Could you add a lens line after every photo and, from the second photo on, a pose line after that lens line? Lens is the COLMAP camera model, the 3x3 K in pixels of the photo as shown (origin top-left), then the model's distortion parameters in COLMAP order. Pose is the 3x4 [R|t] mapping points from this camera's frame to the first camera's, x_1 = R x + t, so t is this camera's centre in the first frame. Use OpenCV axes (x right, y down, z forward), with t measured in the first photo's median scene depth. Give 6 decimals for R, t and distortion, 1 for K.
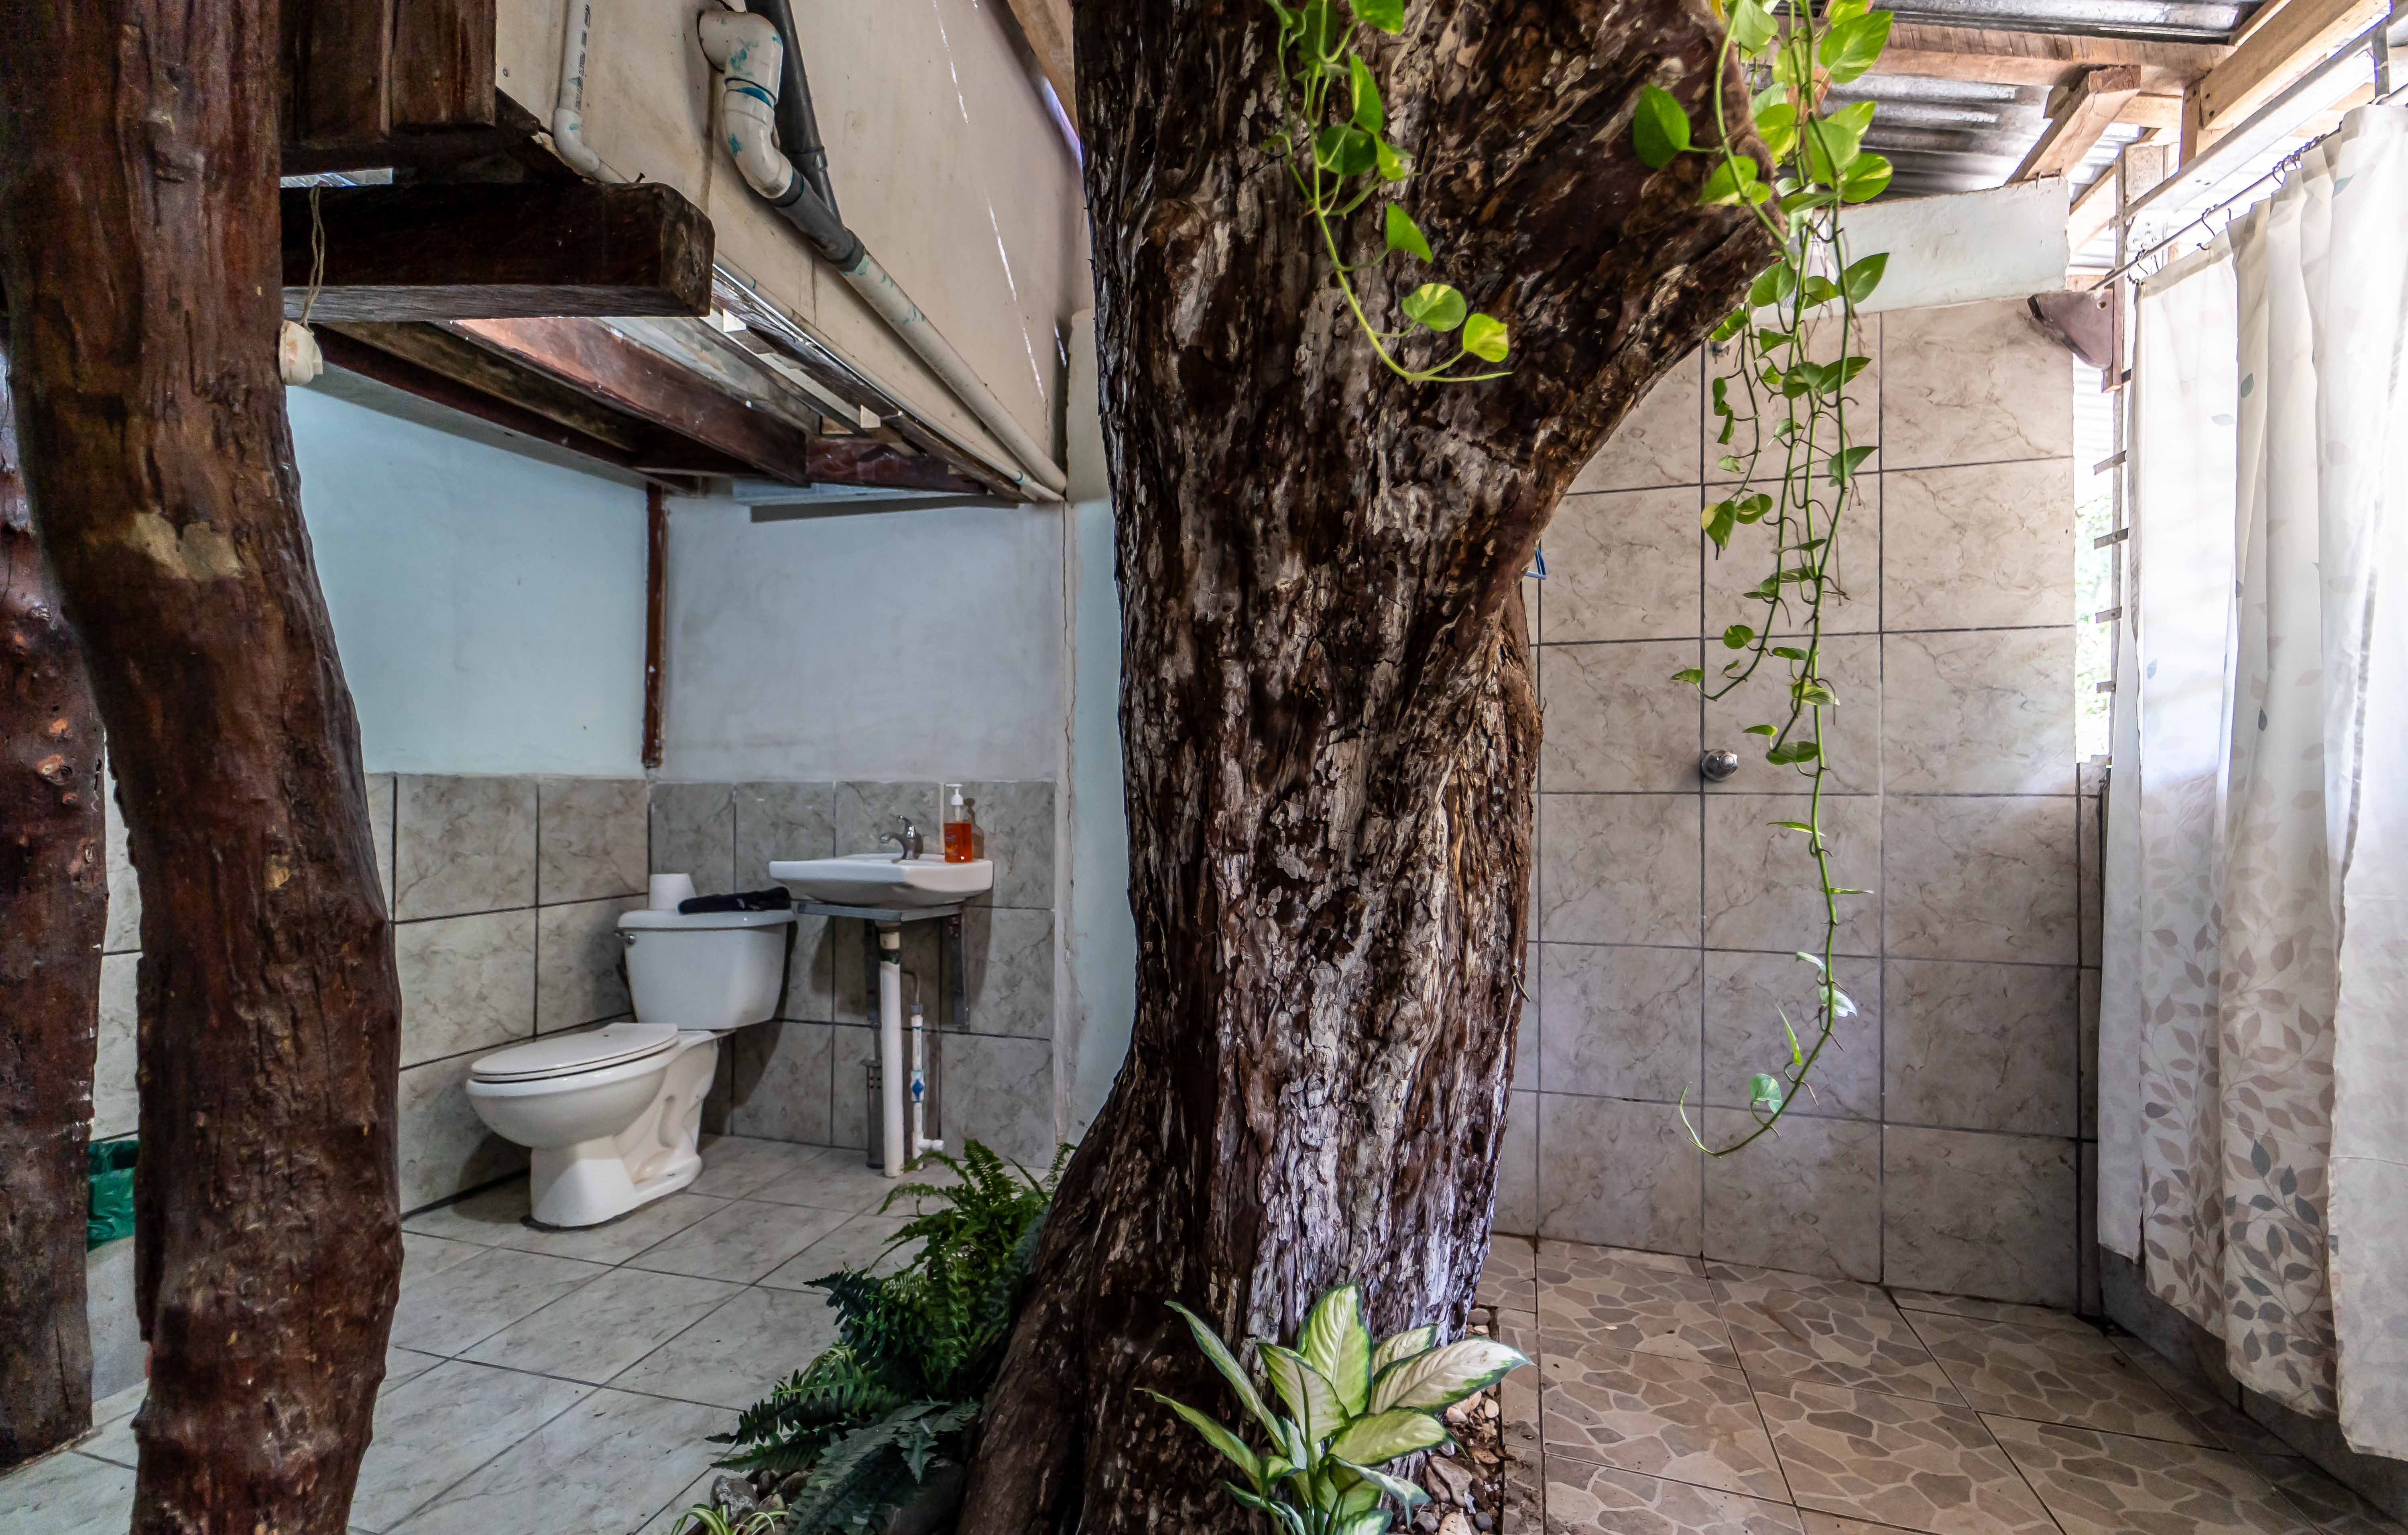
lens RADIAL K [[987.2, 0, 1204.8], [0, 987.2, 786.3], [0, 0, 1]] dist [0.008552, -0.003942]
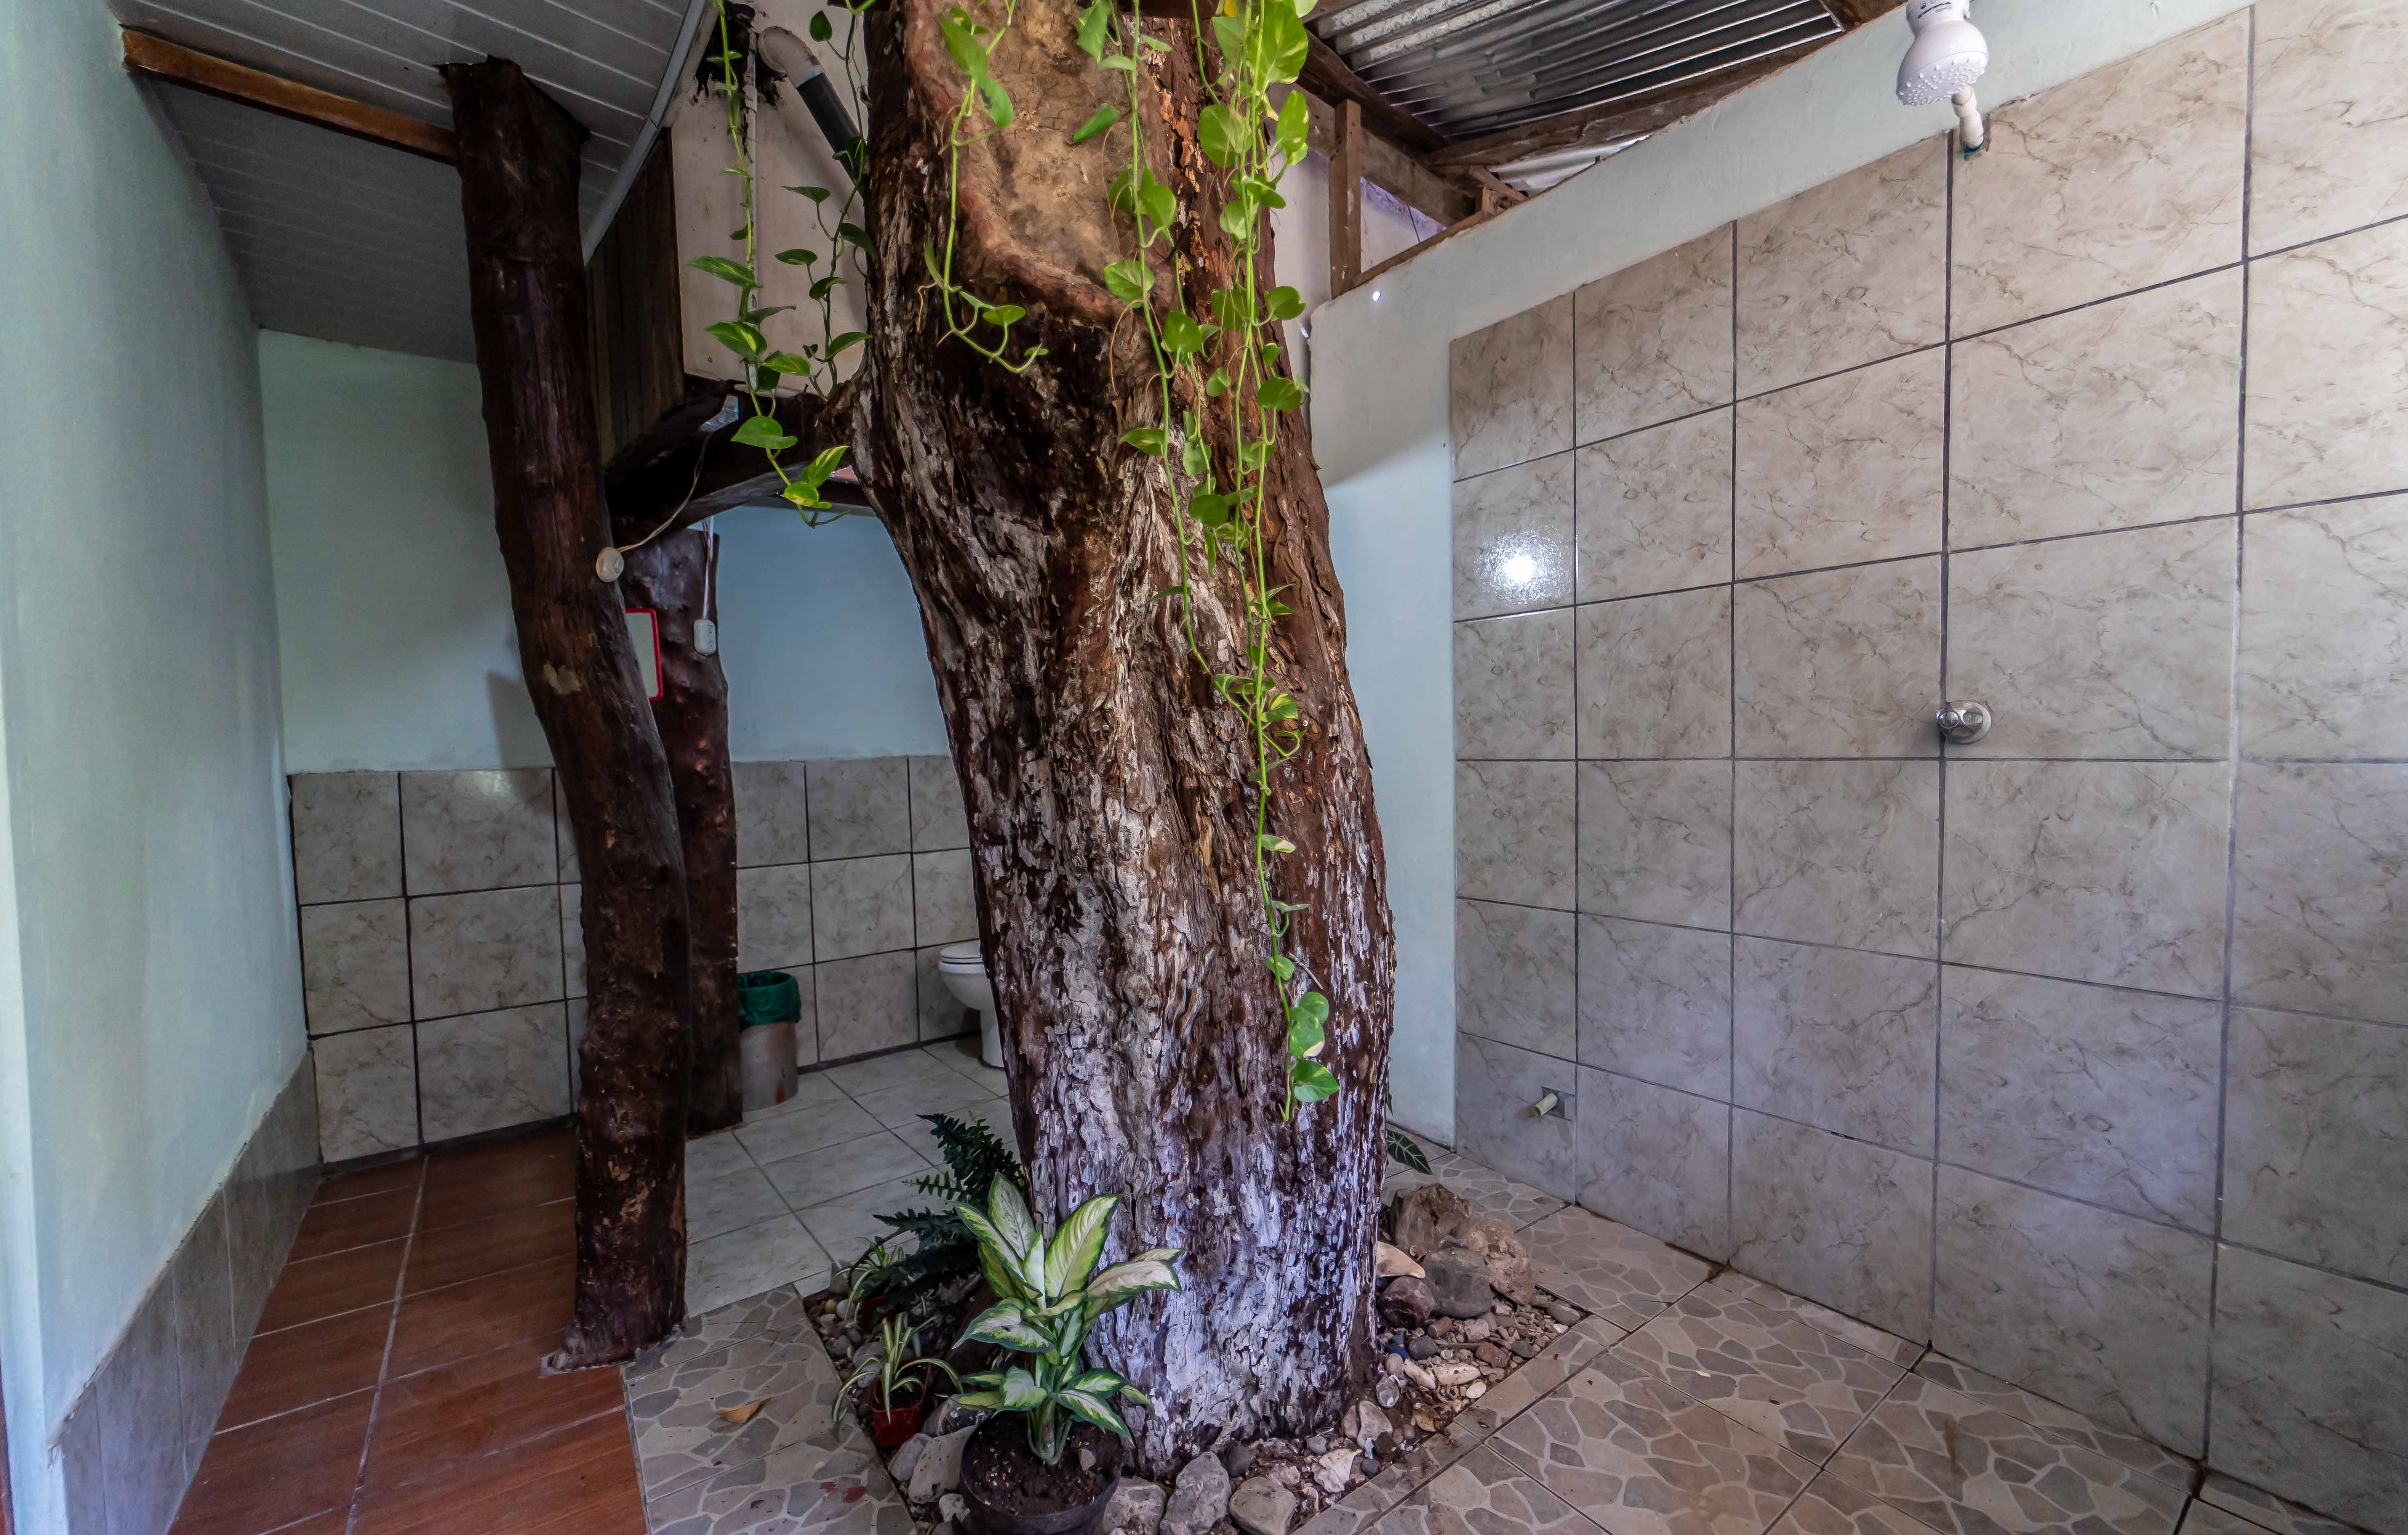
lens RADIAL K [[987.2, 0, 1241.1], [0, 987.2, 784.4], [0, 0, 1]] dist [0.008552, -0.003942]
pose [[0.810373, 0.002154, -0.585910, 0.893787], [0.036454, 0.997871, 0.054087, -0.059701], [0.584779, -0.065189, 0.808569, 0.120189]]
